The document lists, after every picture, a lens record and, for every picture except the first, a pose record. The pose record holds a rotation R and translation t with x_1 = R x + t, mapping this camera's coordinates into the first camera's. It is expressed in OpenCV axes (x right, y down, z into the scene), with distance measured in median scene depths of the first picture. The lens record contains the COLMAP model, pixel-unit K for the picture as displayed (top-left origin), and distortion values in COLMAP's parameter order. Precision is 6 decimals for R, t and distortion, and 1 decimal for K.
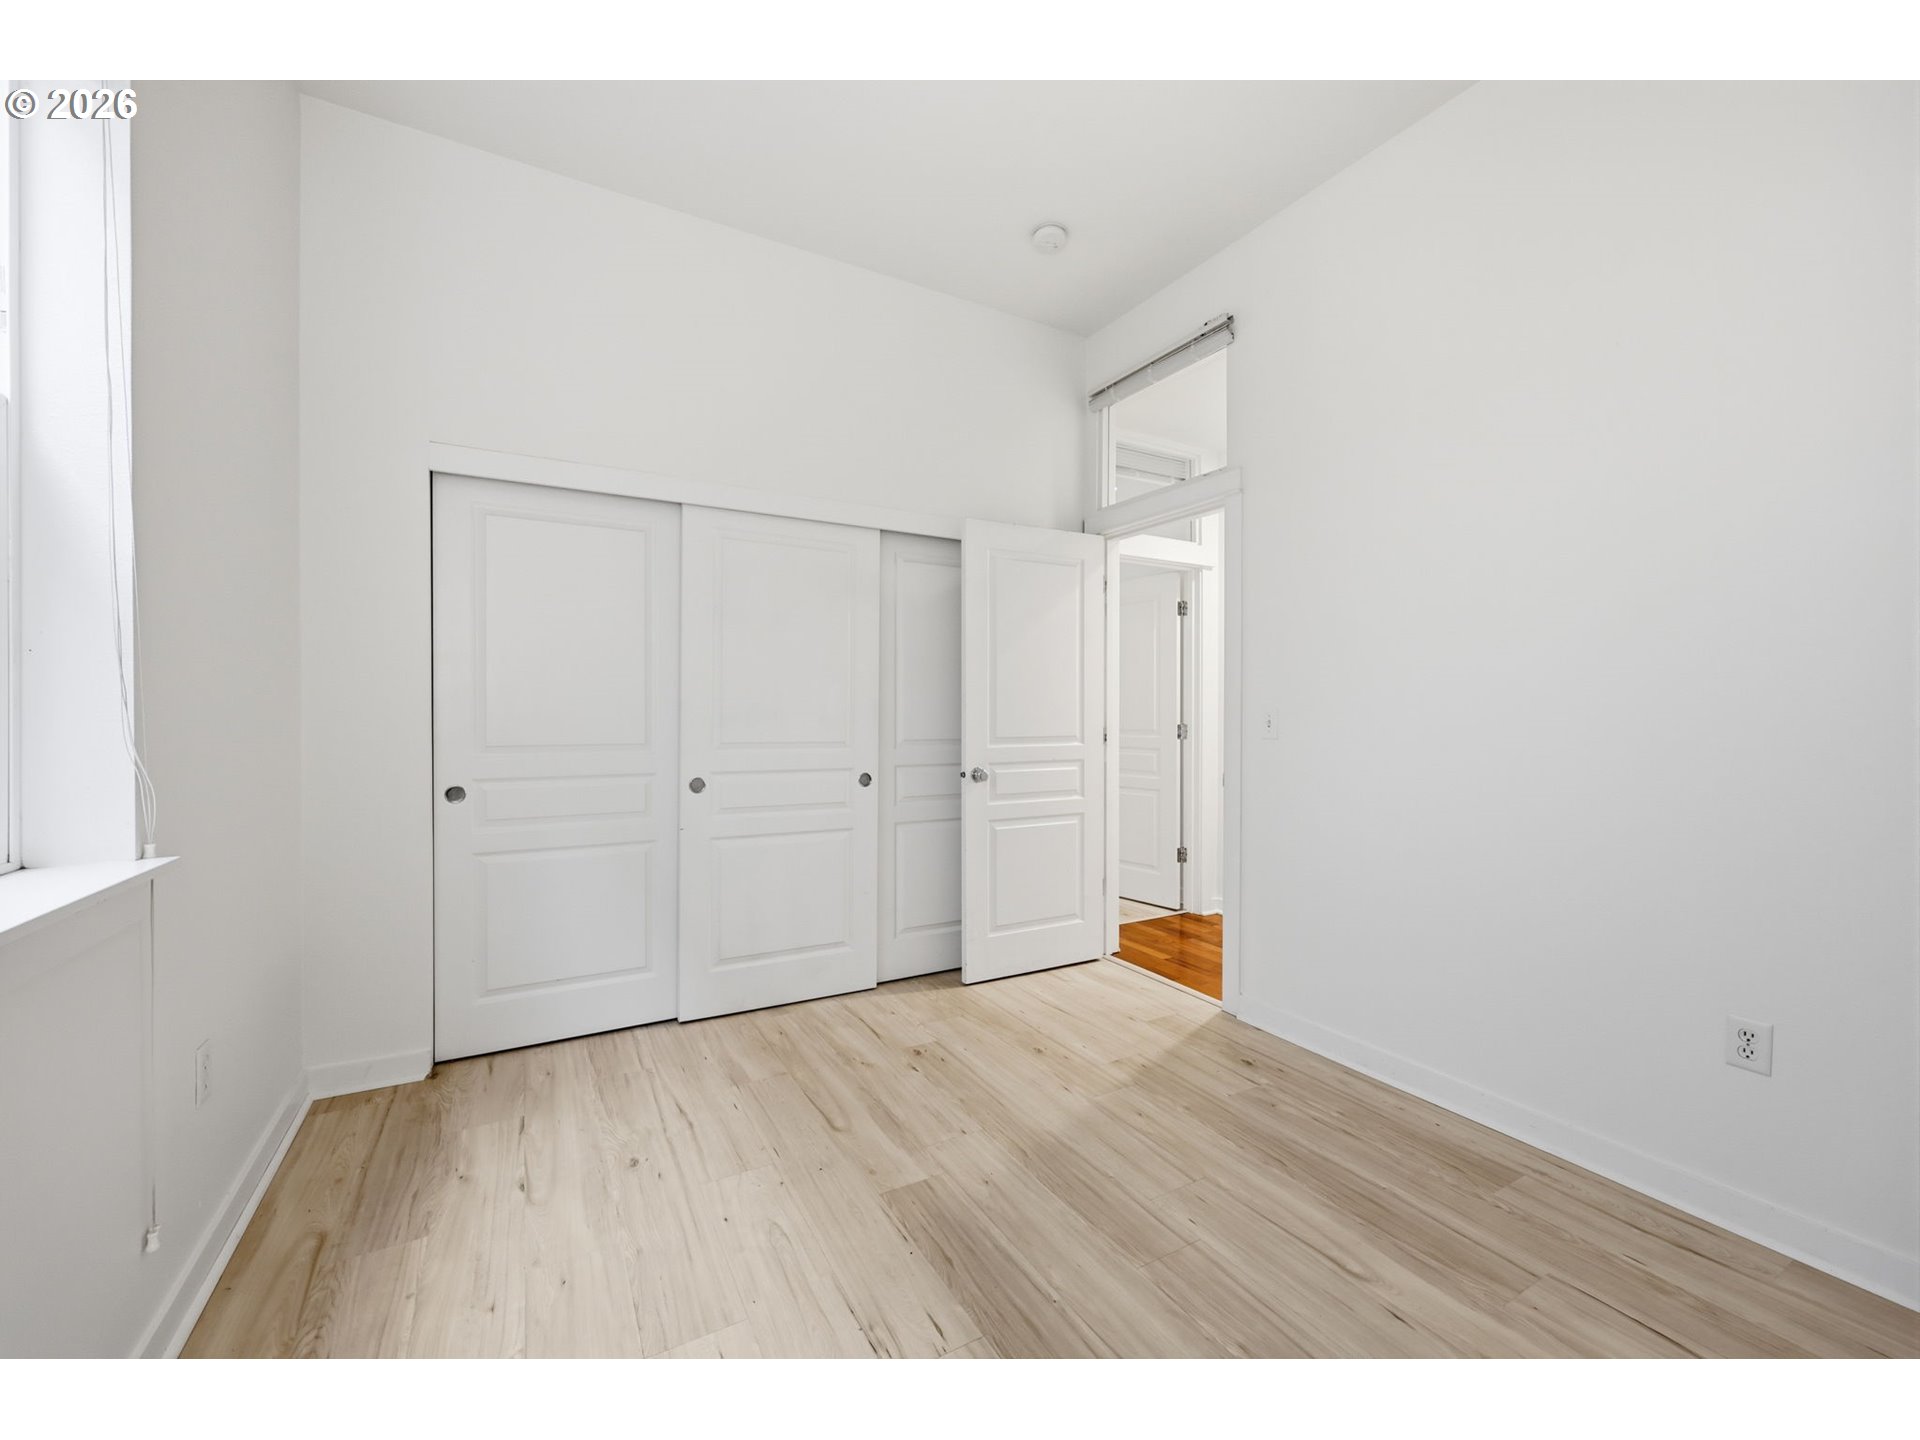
lens RADIAL K [[782.8, 0, 952.2], [0, 782.8, 715.3], [0, 0, 1]] dist [0.000210, 0.000054]
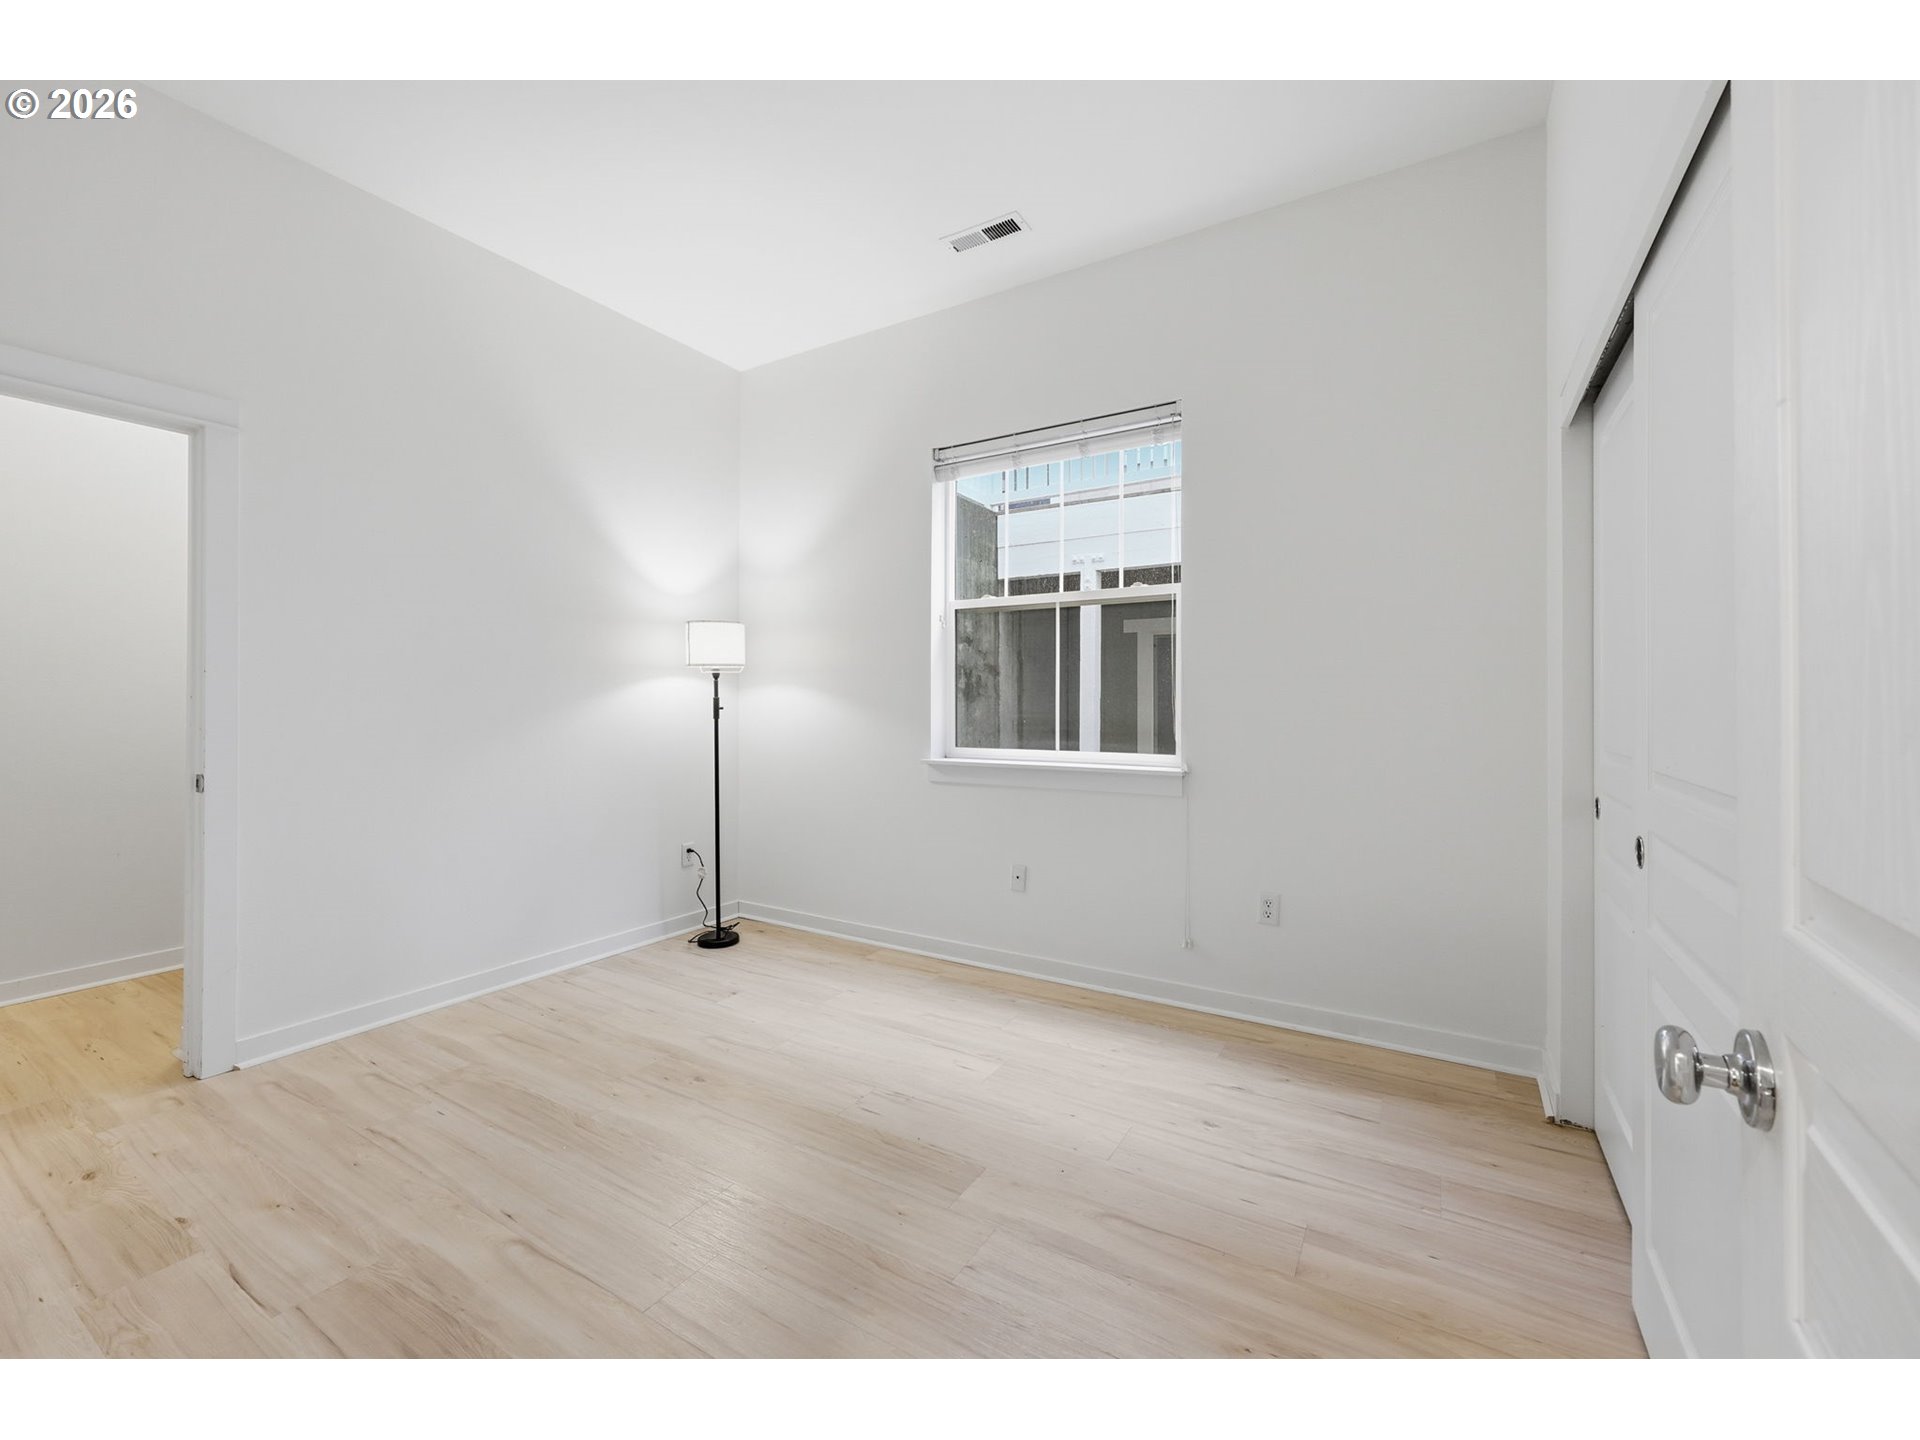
lens RADIAL K [[782.8, 0, 952.2], [0, 782.8, 715.3], [0, 0, 1]] dist [0.000210, 0.000054]
pose [[-0.877730, -0.000380, -0.479155, 0.407489], [-0.007159, 0.999898, 0.012320, 0.002582], [0.479102, 0.014243, -0.877644, 1.729489]]
